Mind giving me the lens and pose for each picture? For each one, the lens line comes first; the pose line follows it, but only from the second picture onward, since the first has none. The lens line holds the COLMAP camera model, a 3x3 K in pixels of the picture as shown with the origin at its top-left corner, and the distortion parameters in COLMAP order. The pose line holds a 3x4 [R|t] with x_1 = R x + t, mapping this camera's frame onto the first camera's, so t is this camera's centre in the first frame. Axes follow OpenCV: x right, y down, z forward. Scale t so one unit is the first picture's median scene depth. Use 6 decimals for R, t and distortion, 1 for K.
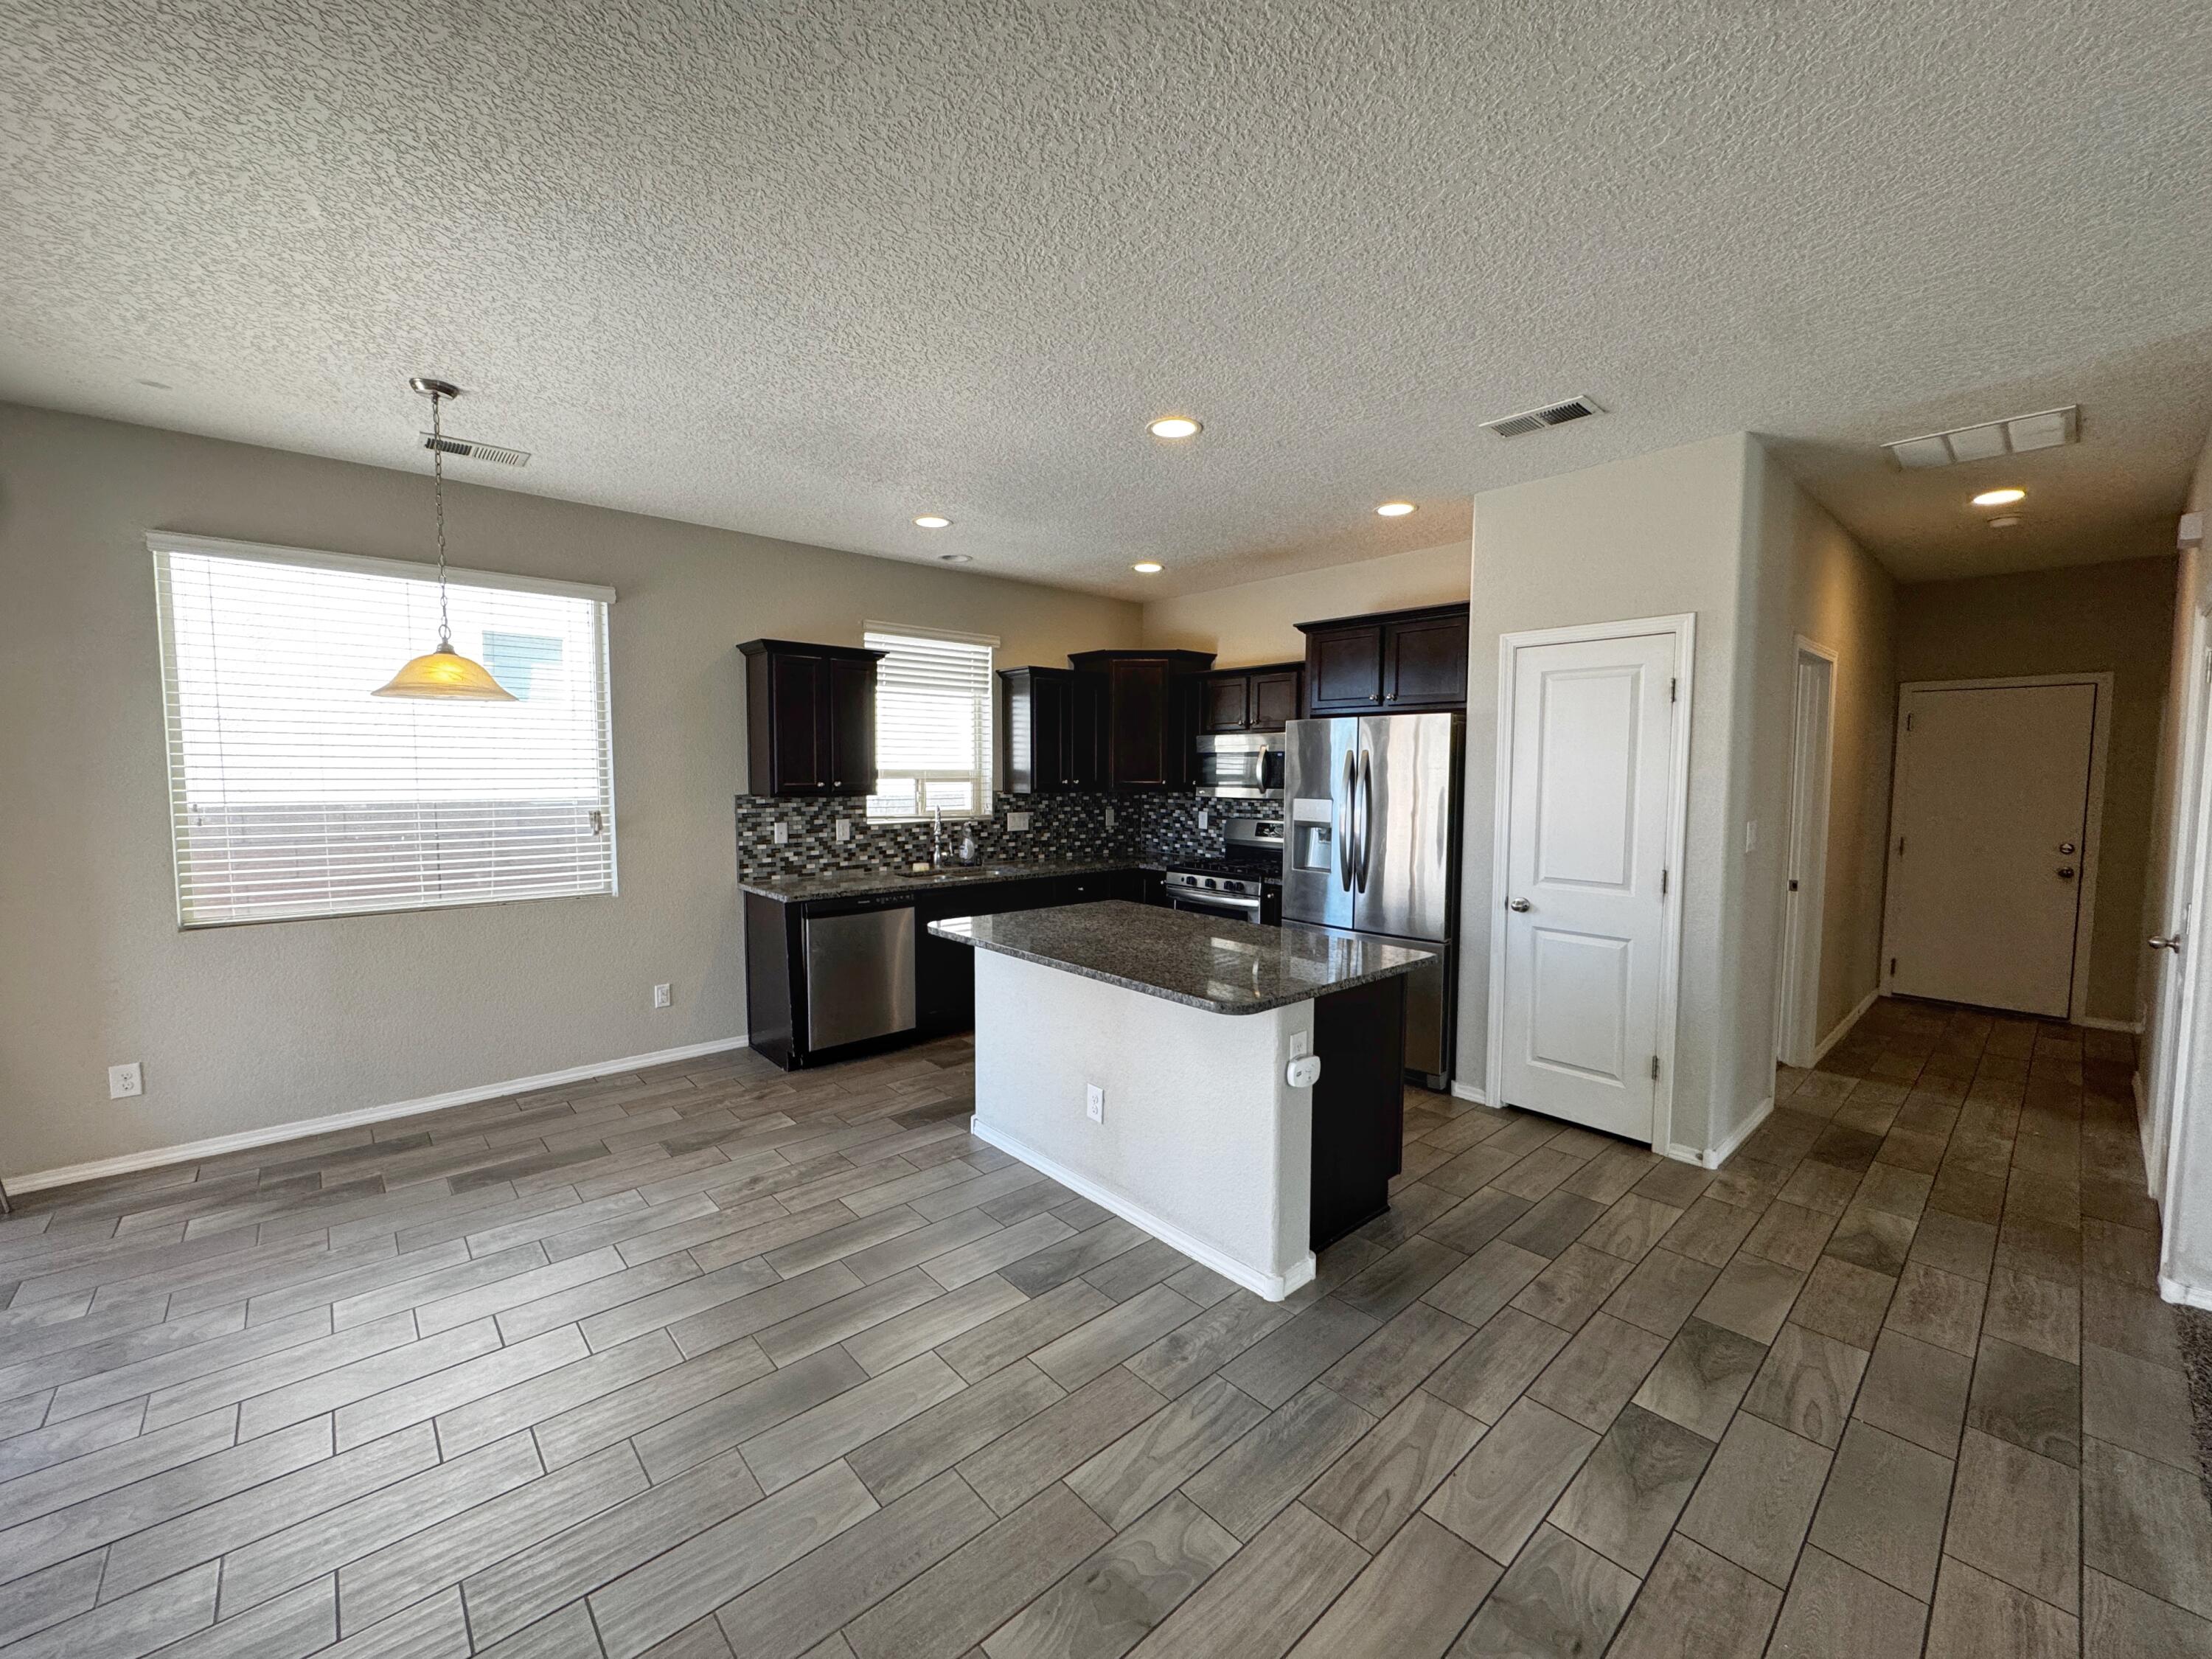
lens RADIAL K [[879.6, 0, 1106.5], [0, 879.6, 828.4], [0, 0, 1]] dist [-0.003169, 0.000644]
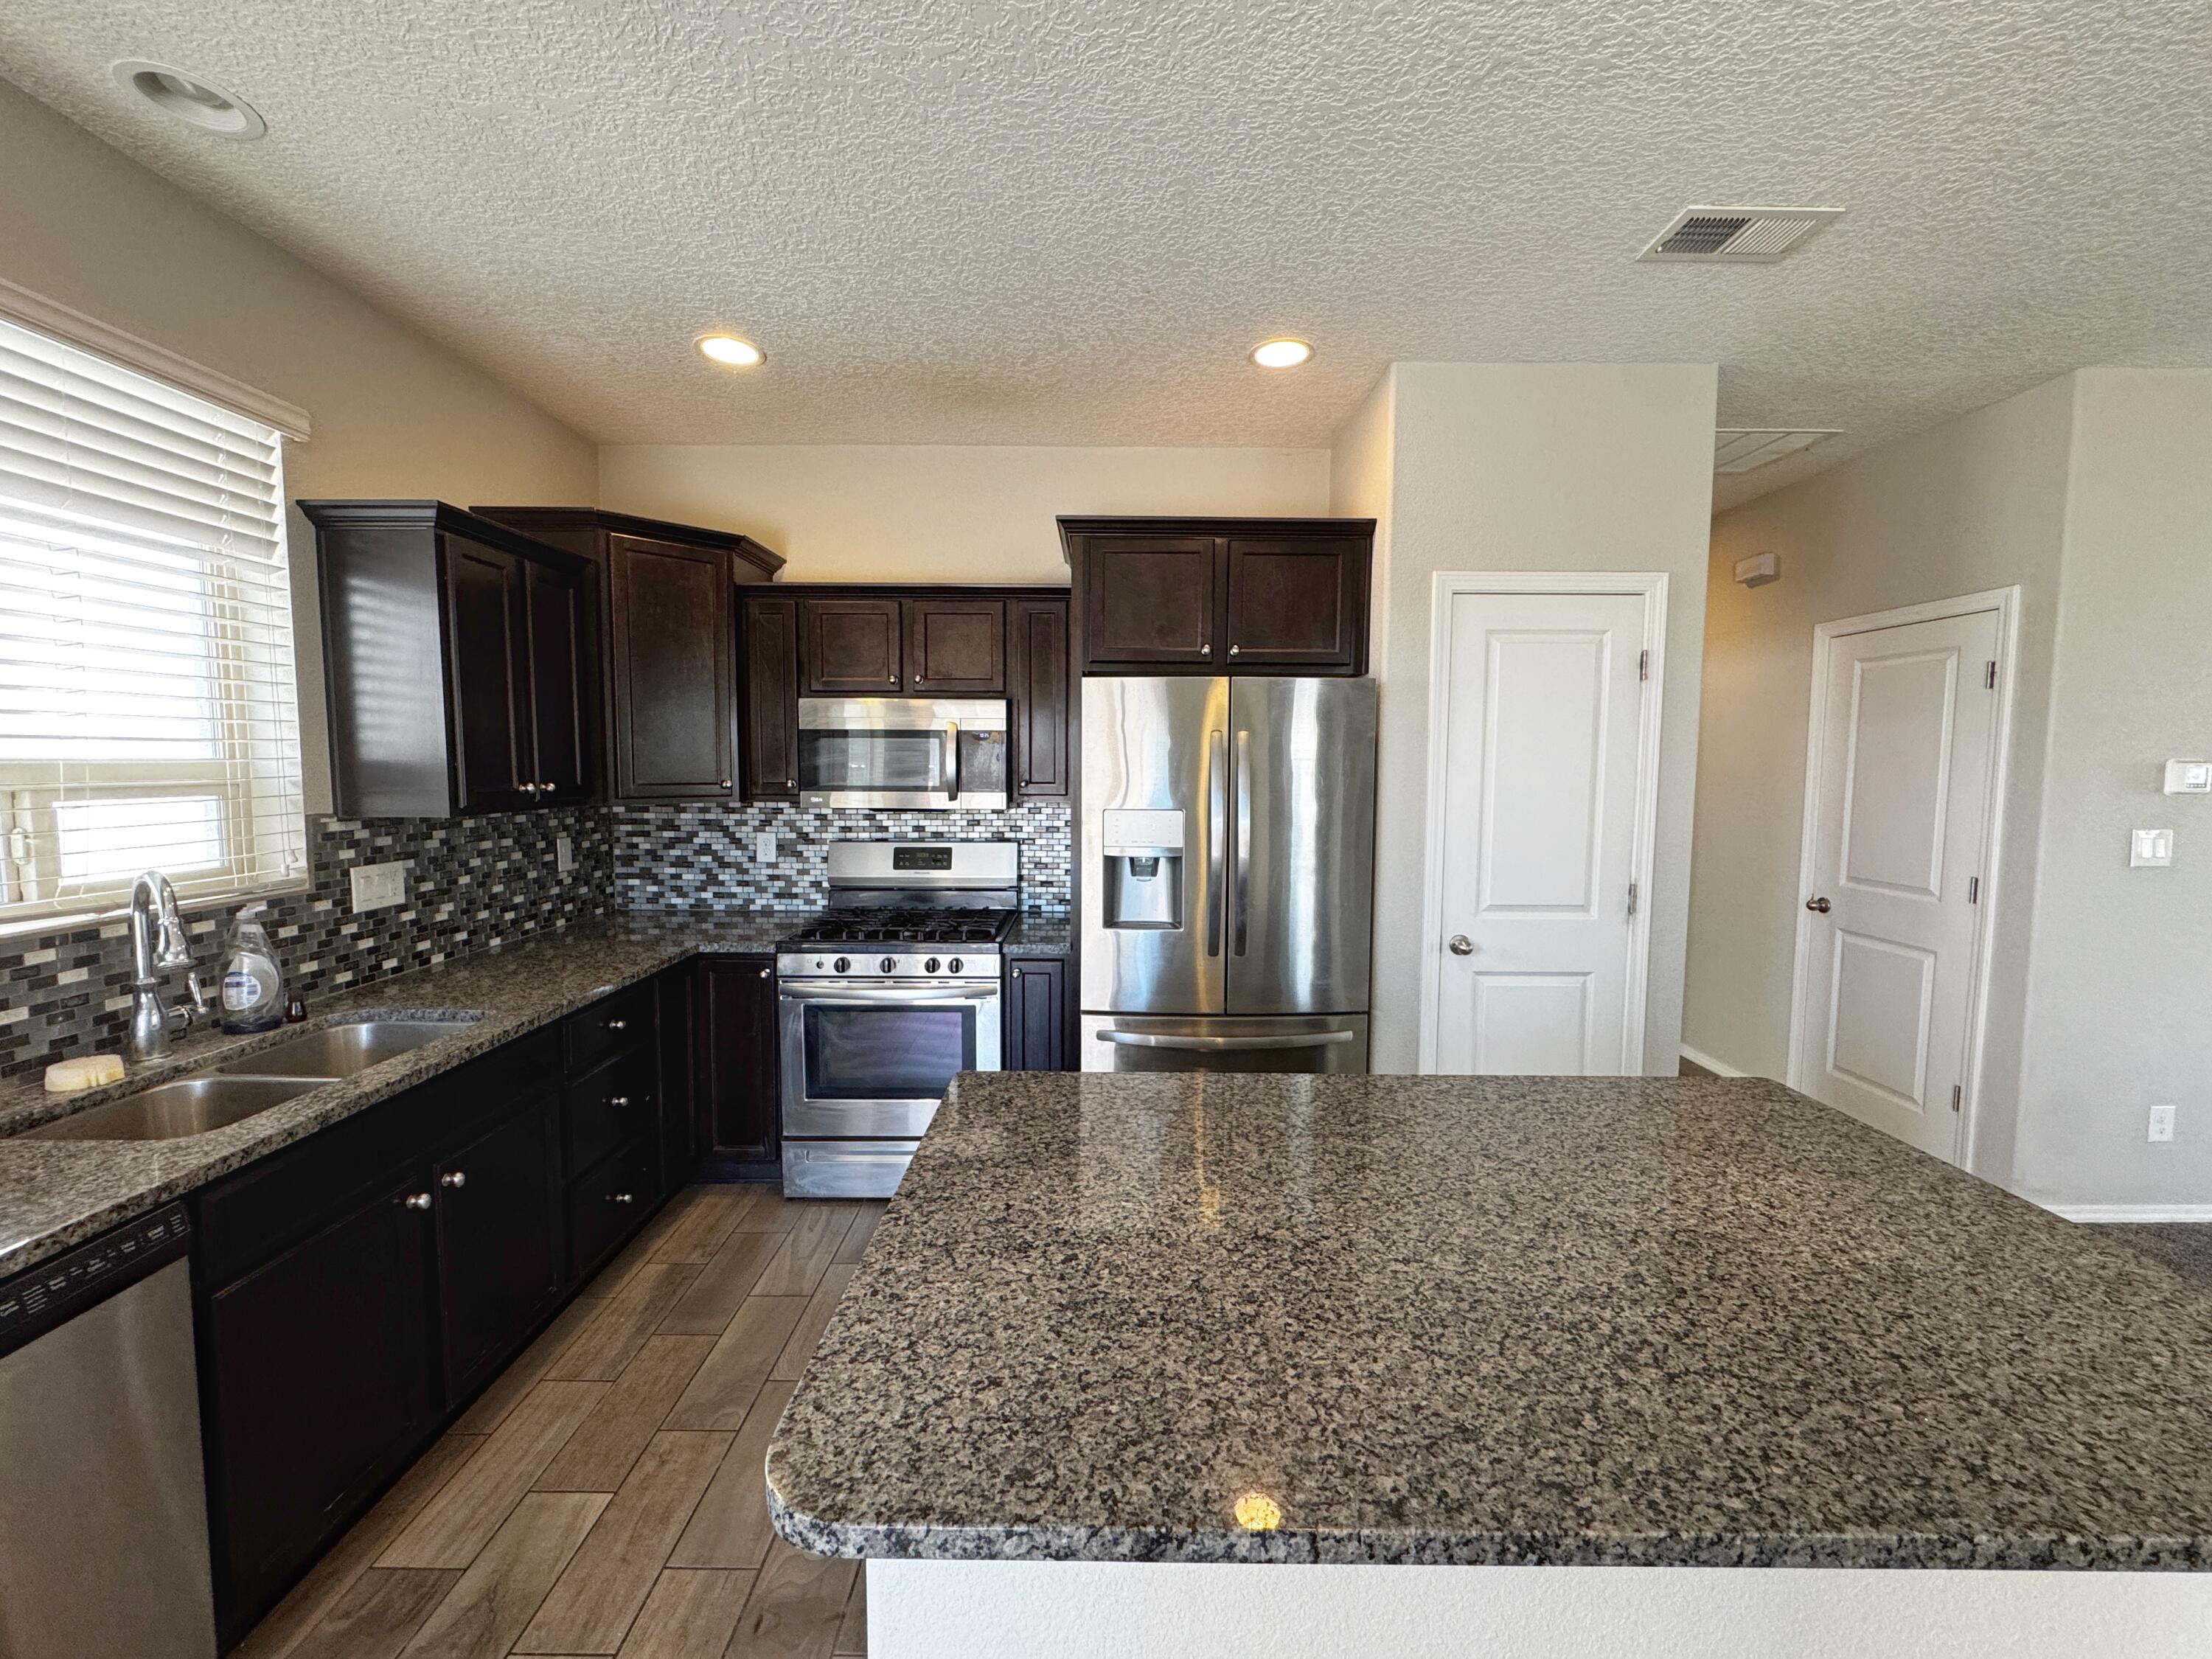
lens RADIAL K [[879.6, 0, 1106.5], [0, 879.6, 828.4], [0, 0, 1]] dist [-0.003169, 0.000644]
pose [[0.668678, -0.057991, 0.741287, -0.190134], [0.047172, 0.998254, 0.035542, -0.035985], [-0.742054, 0.011202, 0.670246, 0.511191]]
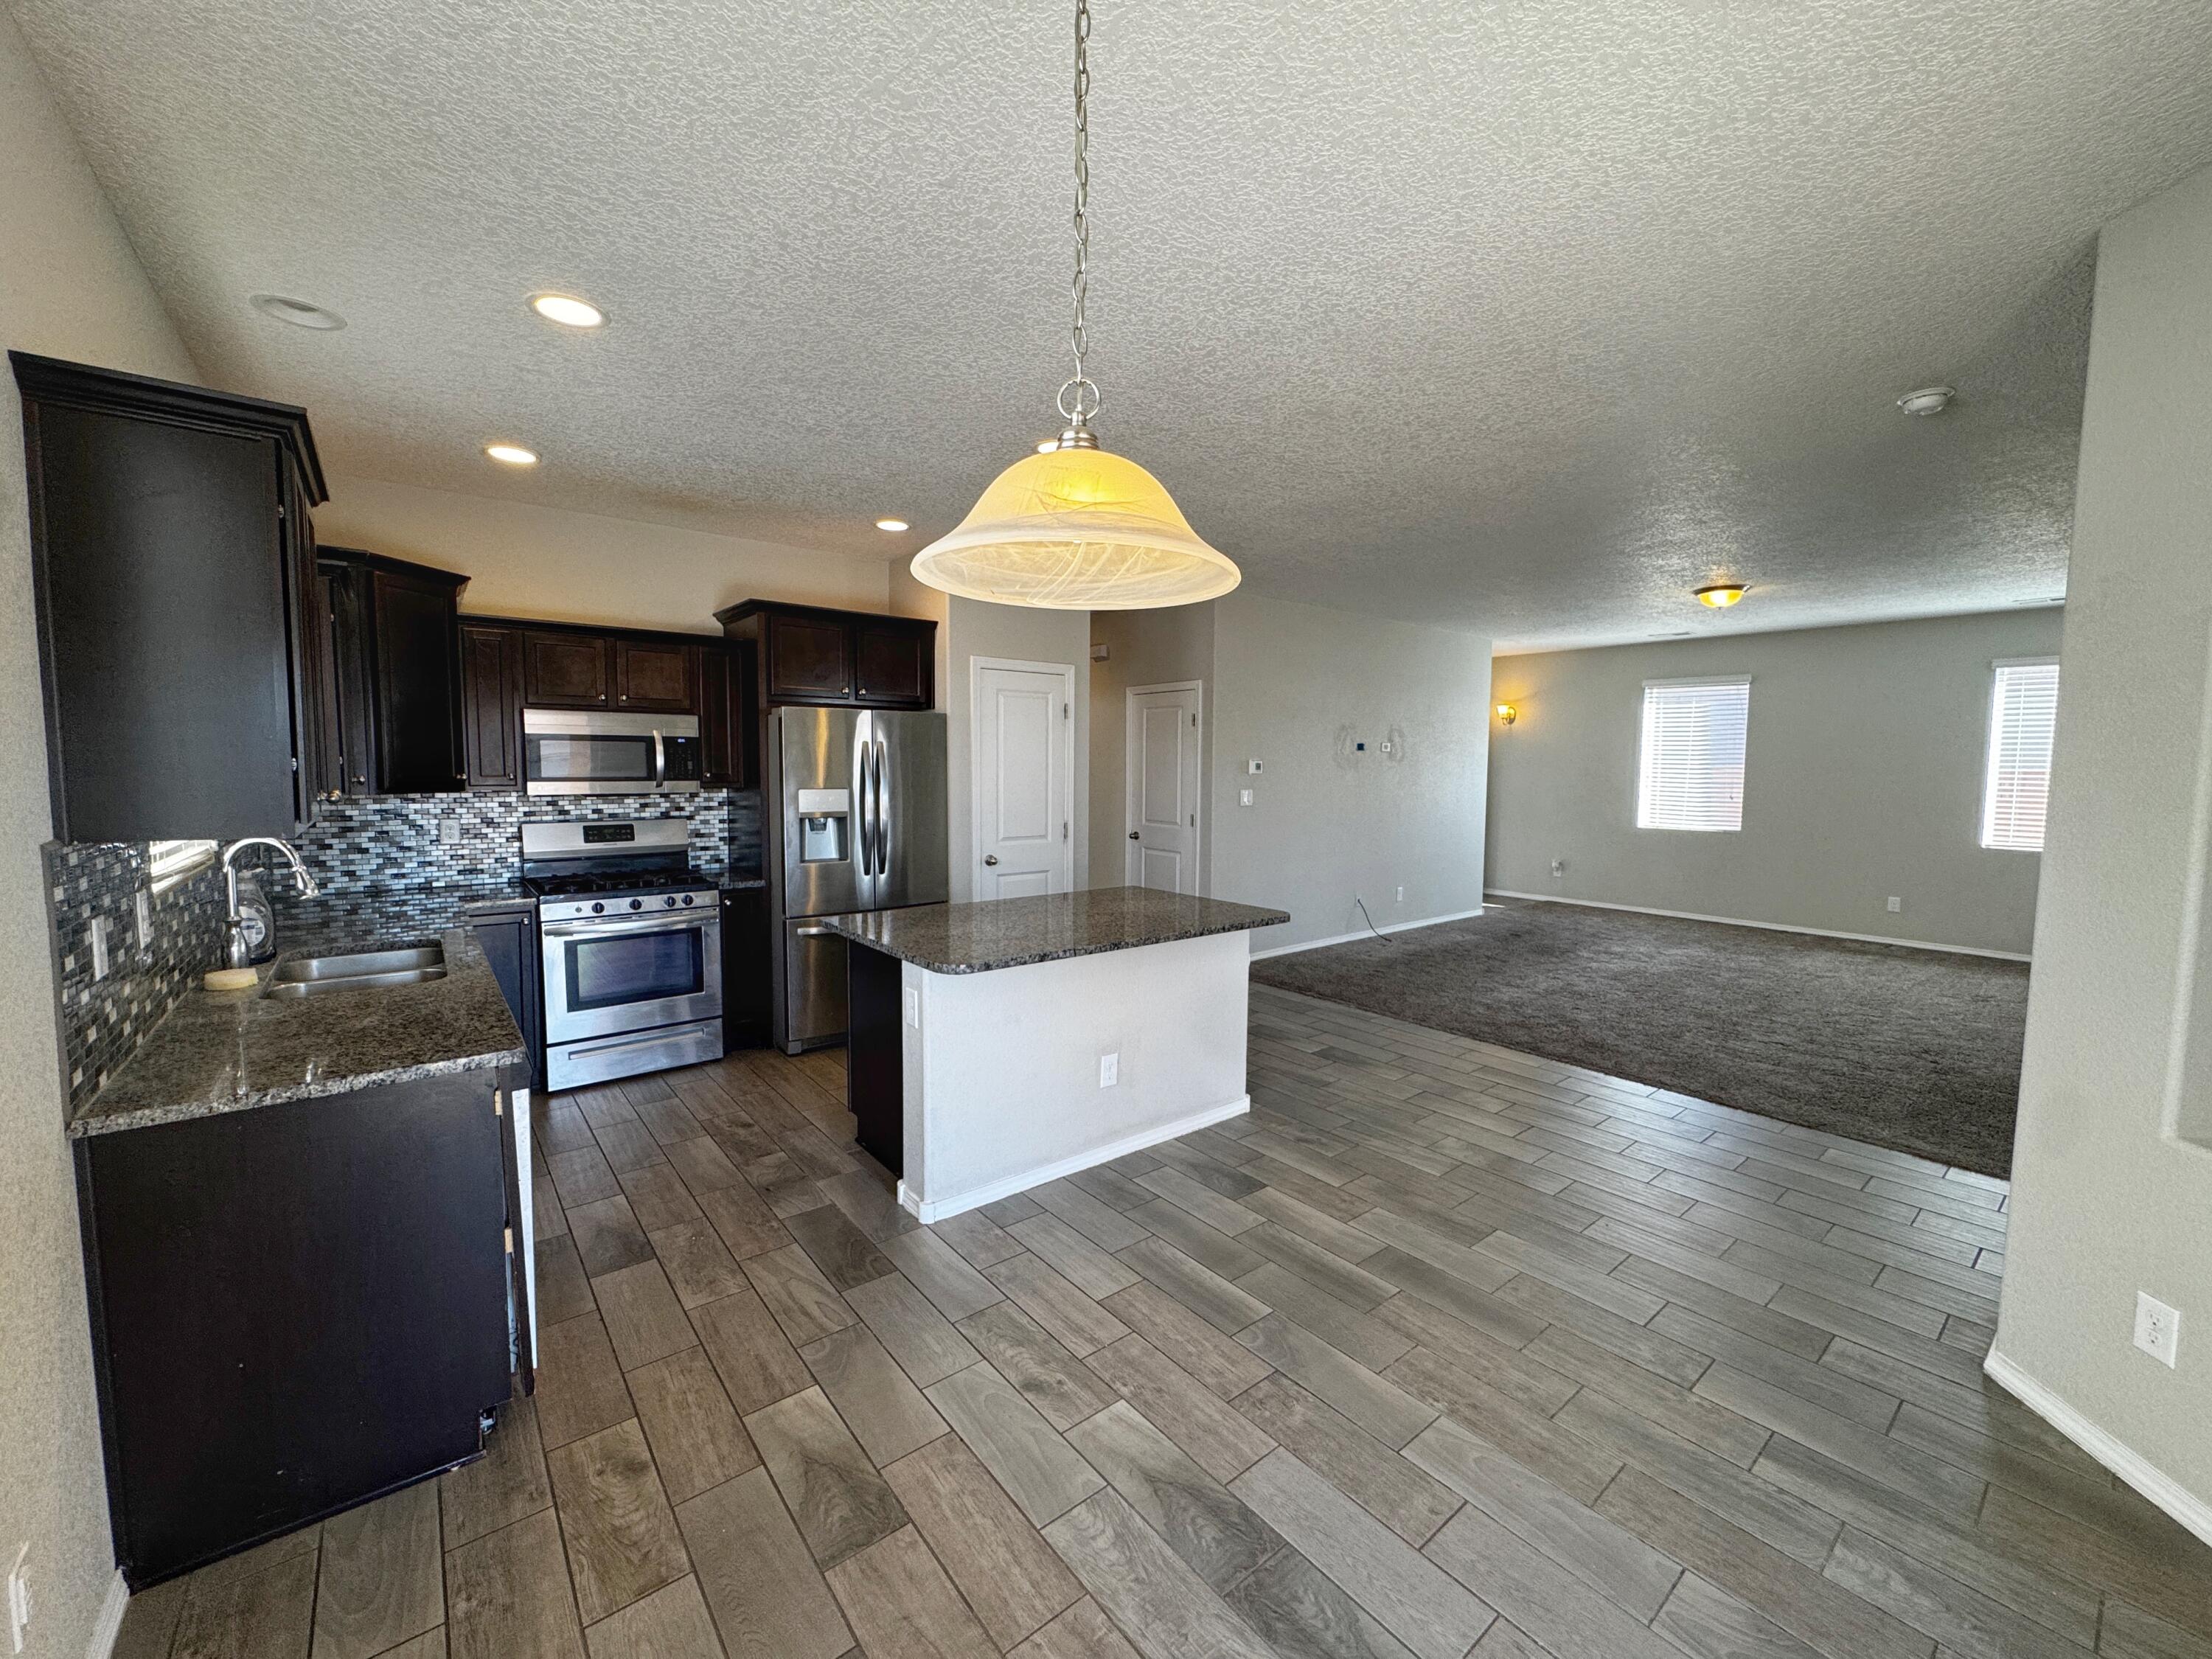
lens RADIAL K [[879.6, 0, 1106.5], [0, 879.6, 828.4], [0, 0, 1]] dist [-0.003169, 0.000644]
pose [[0.055014, -0.080575, 0.995229, -0.605334], [0.057984, 0.995314, 0.077376, -0.039473], [-0.996801, 0.053450, 0.059429, 0.521740]]
